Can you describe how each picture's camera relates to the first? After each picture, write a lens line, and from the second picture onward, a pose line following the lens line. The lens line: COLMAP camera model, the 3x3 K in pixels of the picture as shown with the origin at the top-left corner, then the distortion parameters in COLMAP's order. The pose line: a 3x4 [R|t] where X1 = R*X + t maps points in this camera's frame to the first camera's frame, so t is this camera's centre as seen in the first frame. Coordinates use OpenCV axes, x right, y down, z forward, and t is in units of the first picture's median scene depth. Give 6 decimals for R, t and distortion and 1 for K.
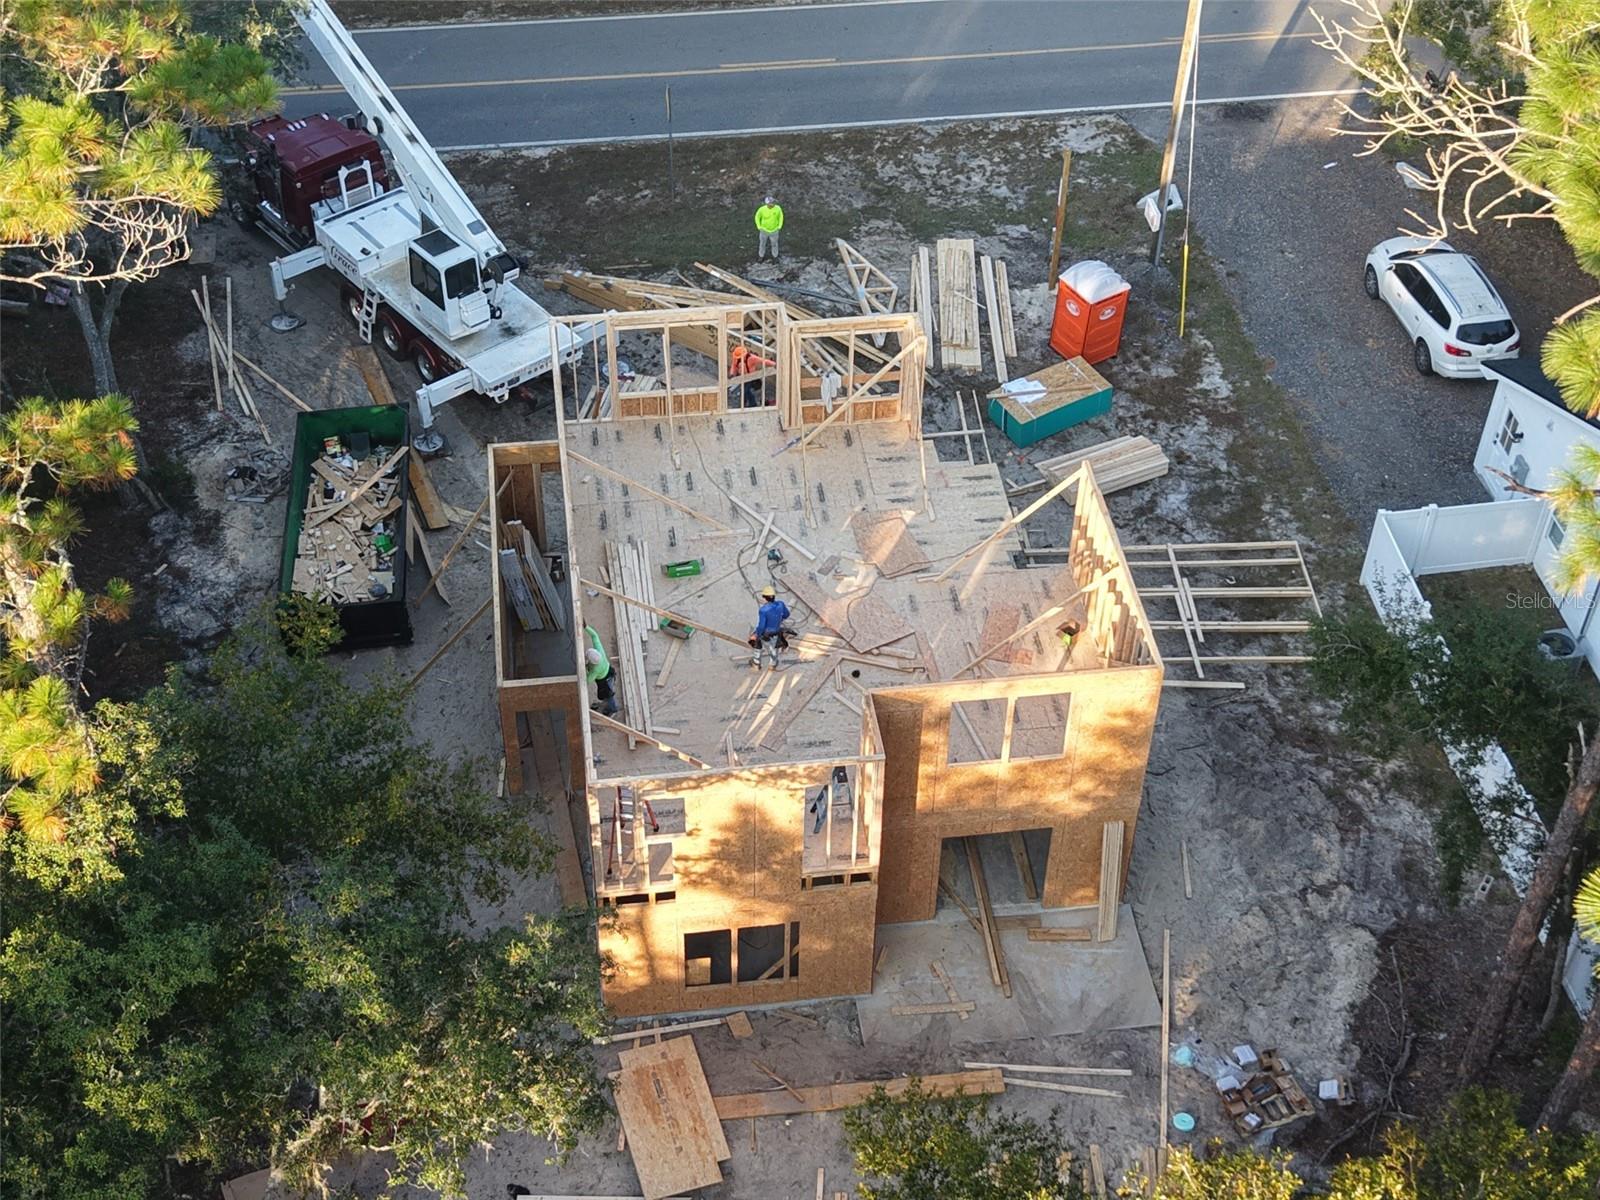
lens RADIAL K [[2135.8, 0, 798.3], [0, 2135.8, 577.3], [0, 0, 1]] dist [0.208198, -0.647920]
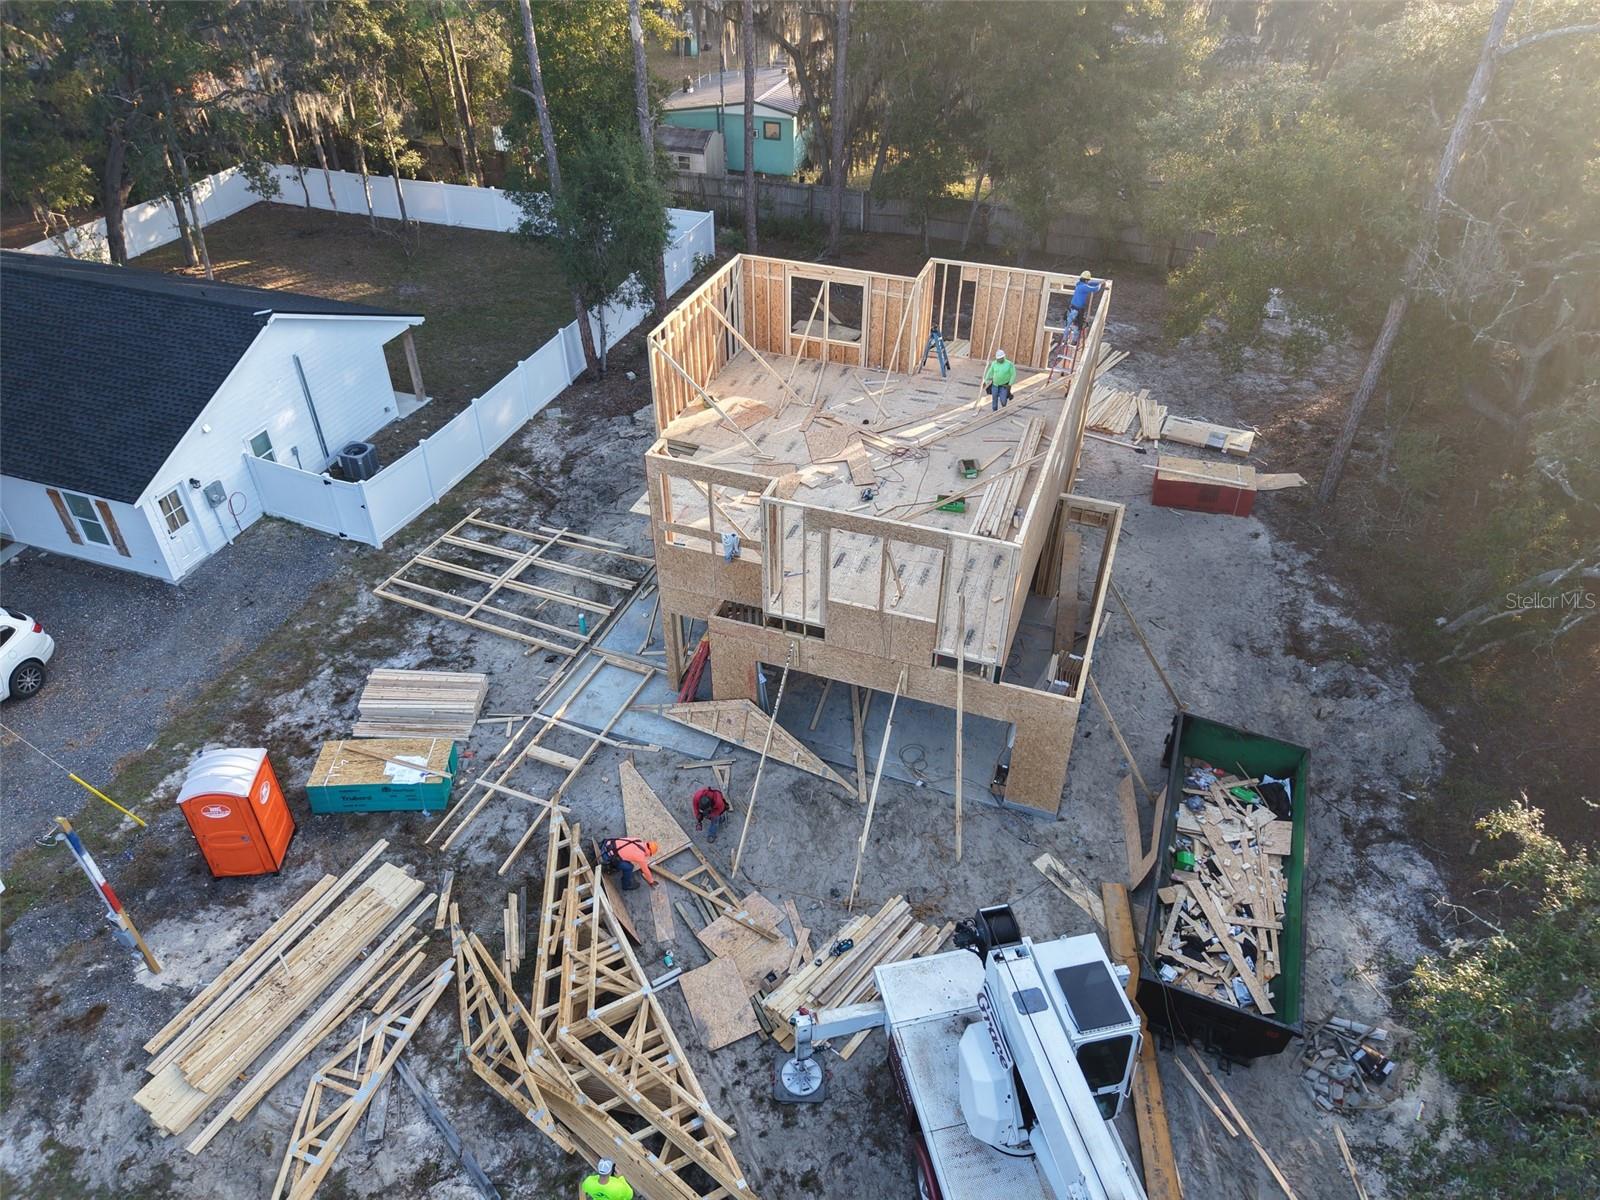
lens RADIAL K [[1071.5, 0, 798.5], [0, 1071.5, 597.2], [0, 0, 1]] dist [0.000292, -0.002985]
pose [[-0.887735, -0.293596, 0.354581, -0.187445], [0.300608, 0.213647, 0.929511, -0.517018], [-0.348655, 0.931749, -0.101404, 1.058890]]
